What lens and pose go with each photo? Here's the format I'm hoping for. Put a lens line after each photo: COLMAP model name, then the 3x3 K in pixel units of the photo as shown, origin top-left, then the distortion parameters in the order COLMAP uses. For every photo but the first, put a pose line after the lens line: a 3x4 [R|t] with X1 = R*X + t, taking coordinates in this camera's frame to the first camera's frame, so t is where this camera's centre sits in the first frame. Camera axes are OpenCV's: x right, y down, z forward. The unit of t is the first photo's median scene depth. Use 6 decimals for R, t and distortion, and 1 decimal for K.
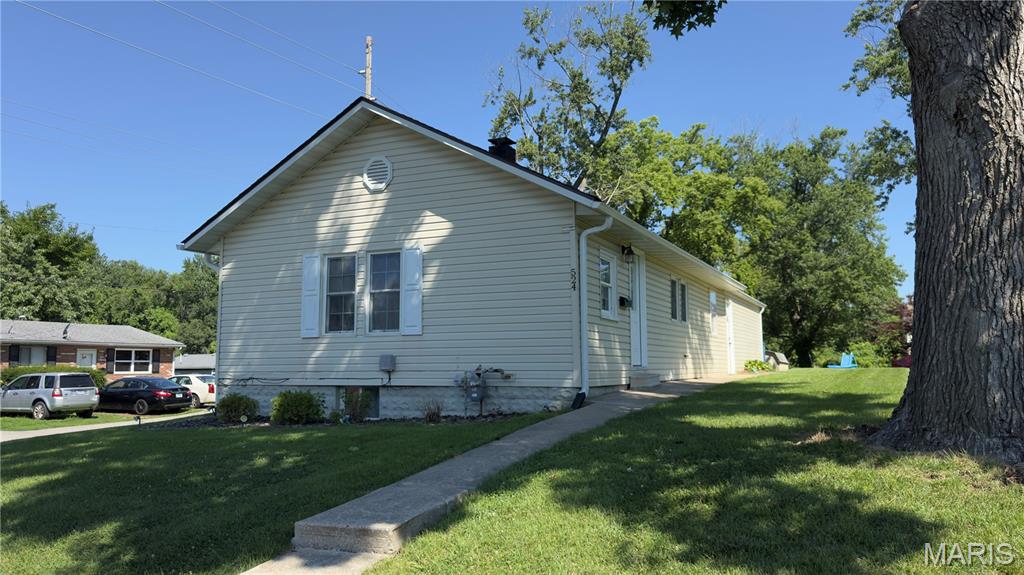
lens RADIAL K [[775.9, 0, 516.4], [0, 775.9, 290.7], [0, 0, 1]] dist [0.014446, -0.002674]
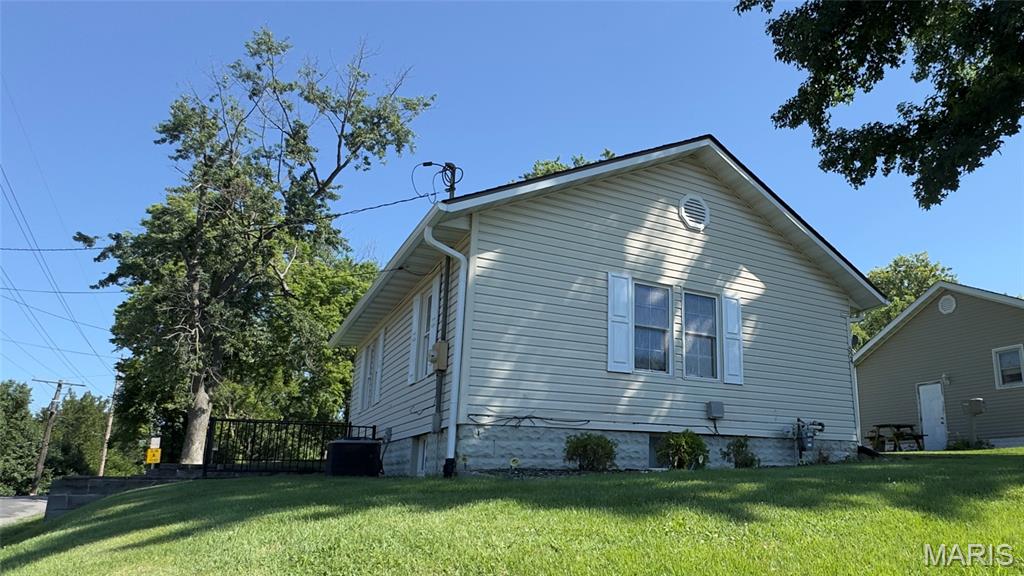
lens RADIAL K [[581.9, 0, 526.1], [0, 581.9, 314.2], [0, 0, 1]] dist [-0.009140, -0.000966]
pose [[0.592318, 0.182783, 0.784697, -0.845717], [-0.129726, 0.982856, -0.131019, 0.096023], [-0.795192, -0.024191, 0.605875, 0.722672]]
